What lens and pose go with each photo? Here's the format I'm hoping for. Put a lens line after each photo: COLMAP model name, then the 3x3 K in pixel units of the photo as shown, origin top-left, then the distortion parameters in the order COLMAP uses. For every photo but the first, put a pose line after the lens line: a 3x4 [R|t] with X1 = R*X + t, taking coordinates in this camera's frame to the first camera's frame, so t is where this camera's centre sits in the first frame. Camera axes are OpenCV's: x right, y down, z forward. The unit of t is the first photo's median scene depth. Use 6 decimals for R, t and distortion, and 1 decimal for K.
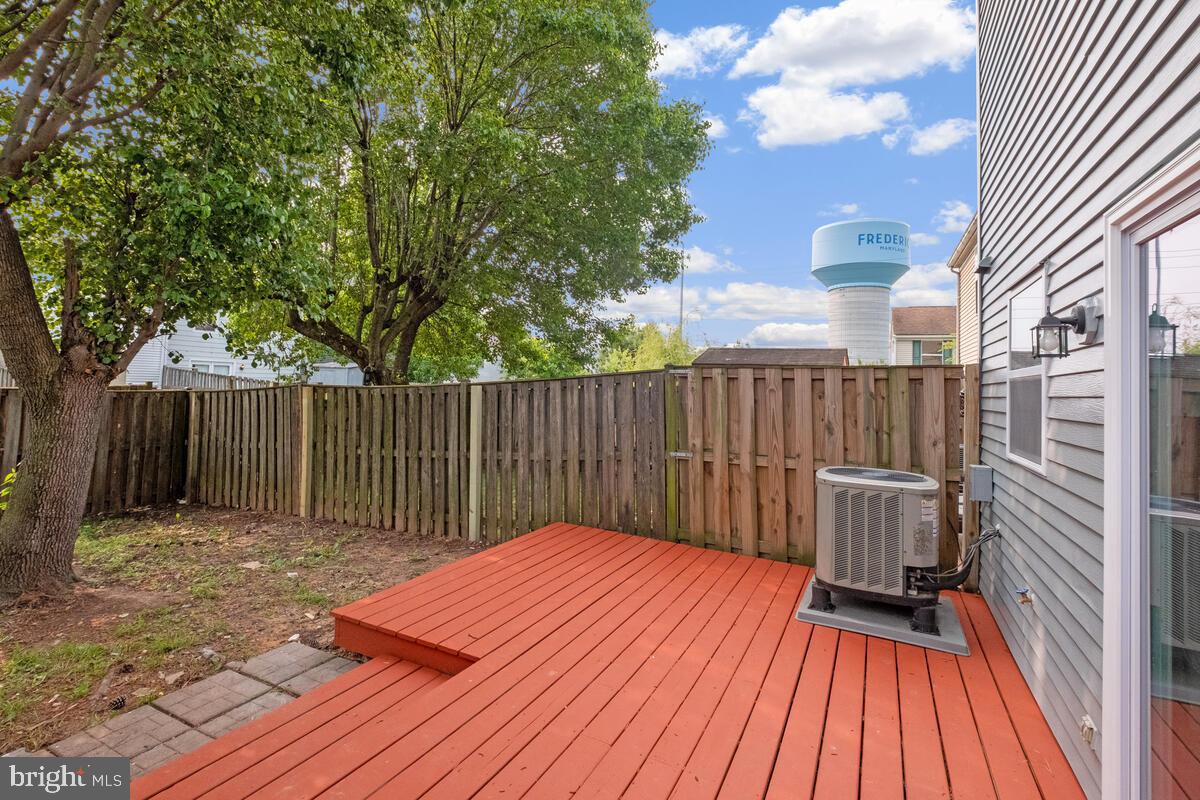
lens RADIAL K [[550.4, 0, 581.6], [0, 550.4, 354.8], [0, 0, 1]] dist [-0.003487, -0.001387]
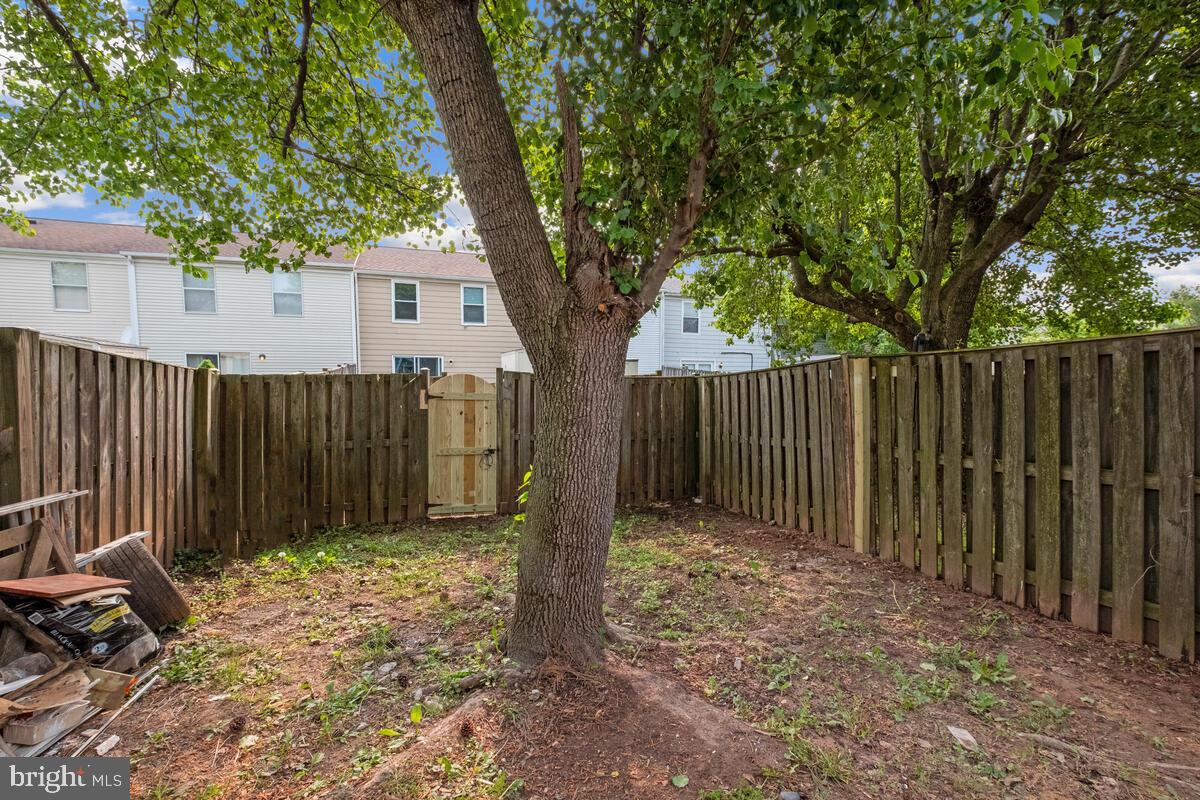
lens RADIAL K [[510.6, 0, 600.0], [0, 510.6, 400.0], [0, 0, 1]] dist [-0.001717, -0.000146]
pose [[0.724536, -0.003776, -0.689226, -0.307350], [0.059433, 0.996603, 0.057018, 0.054764], [0.686669, -0.082275, 0.722299, 0.348242]]
